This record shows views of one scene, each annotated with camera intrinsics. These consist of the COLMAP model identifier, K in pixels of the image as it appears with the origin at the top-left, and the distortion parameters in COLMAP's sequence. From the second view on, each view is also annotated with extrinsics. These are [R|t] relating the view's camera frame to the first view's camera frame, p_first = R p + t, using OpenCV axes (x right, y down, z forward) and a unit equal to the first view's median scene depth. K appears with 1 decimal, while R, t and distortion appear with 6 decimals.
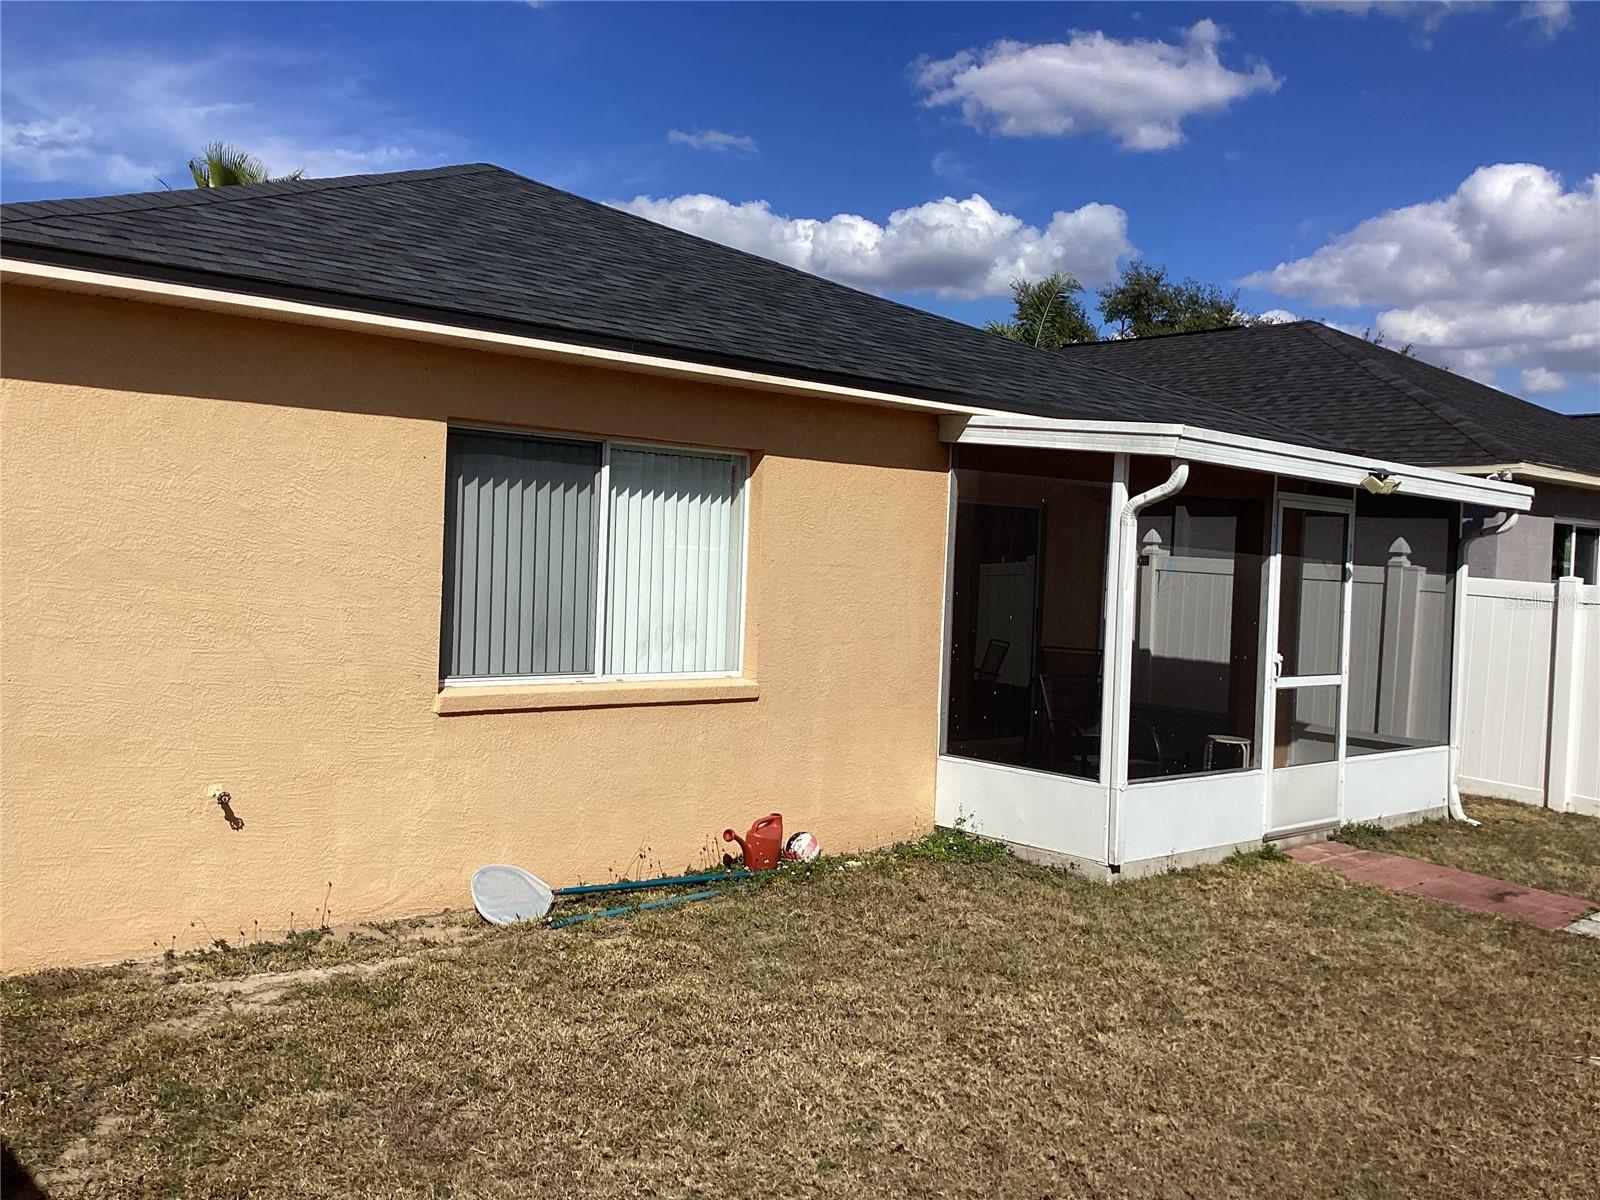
lens RADIAL K [[1487.3, 0, 802.0], [0, 1487.3, 599.2], [0, 0, 1]] dist [0.015590, 0.000000]
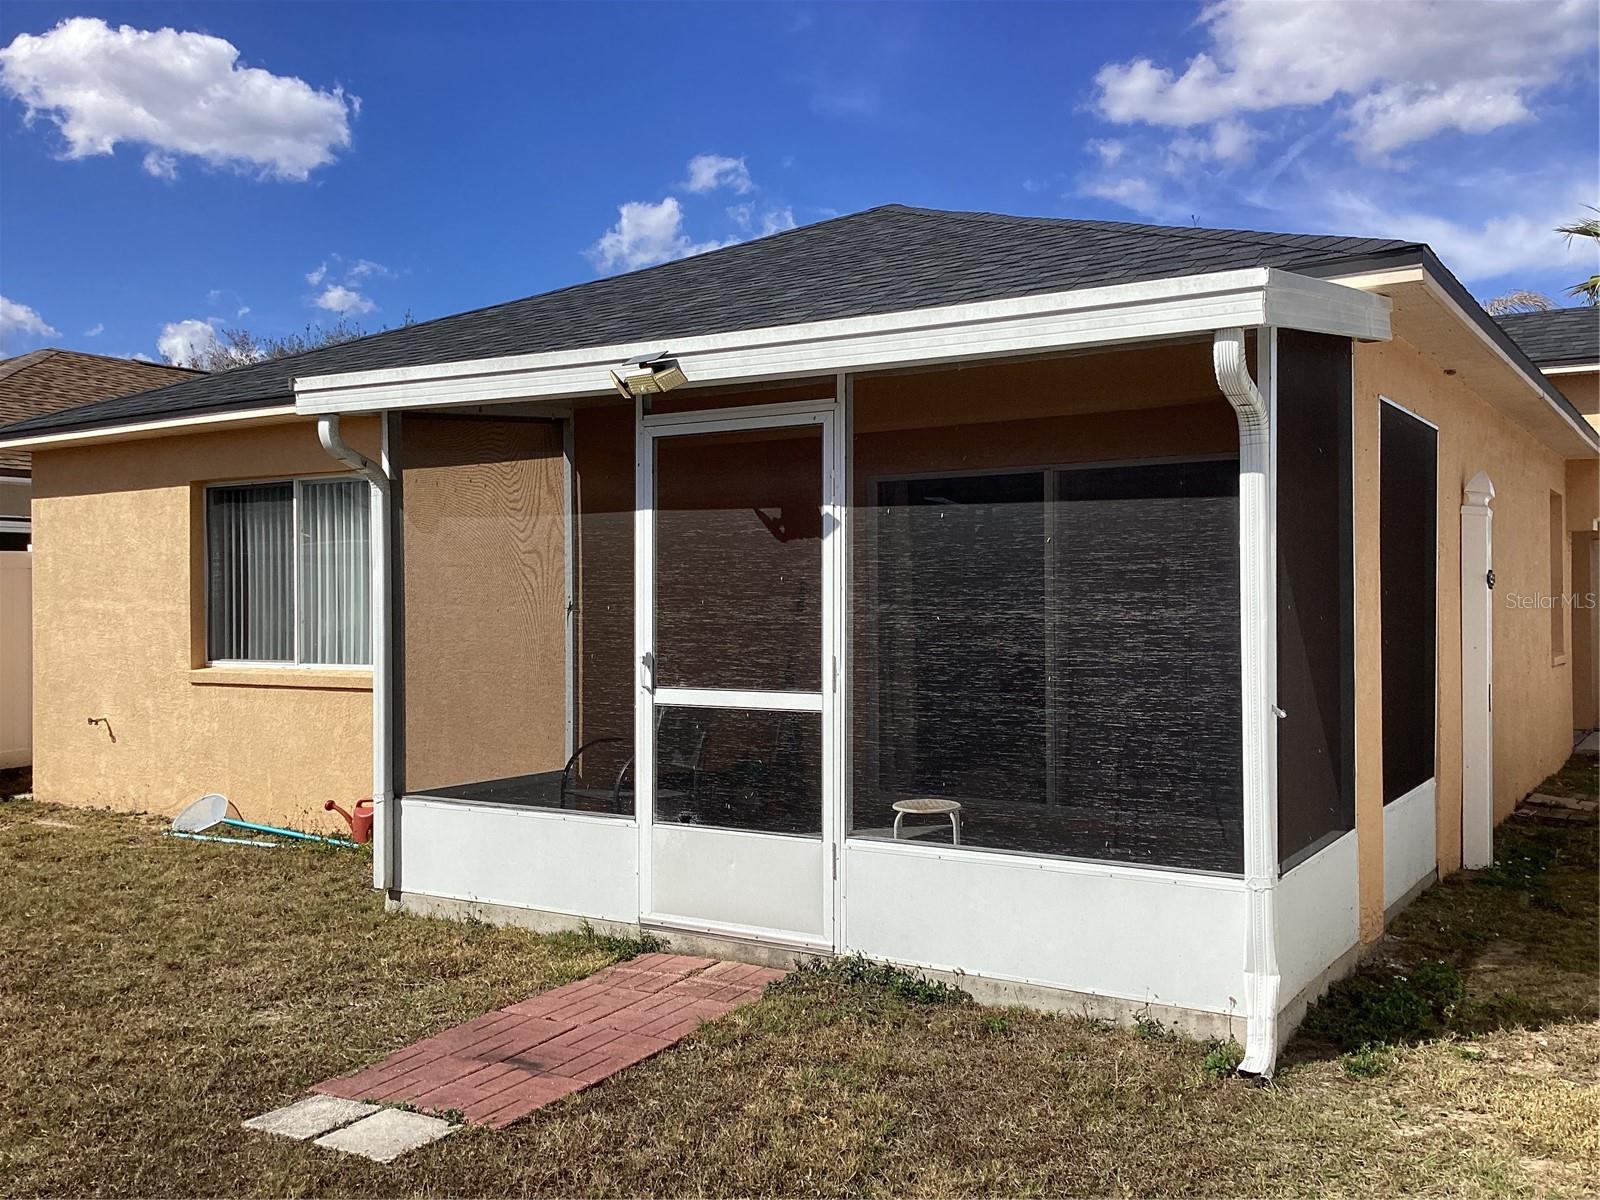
lens RADIAL K [[1487.3, 0, 800.6], [0, 1487.3, 602.7], [0, 0, 1]] dist [0.015590, 0.000000]
pose [[0.257562, -0.042254, -0.965337, 1.004733], [-0.014246, 0.998769, -0.047519, 0.045249], [0.966157, 0.025991, 0.256643, 0.904788]]
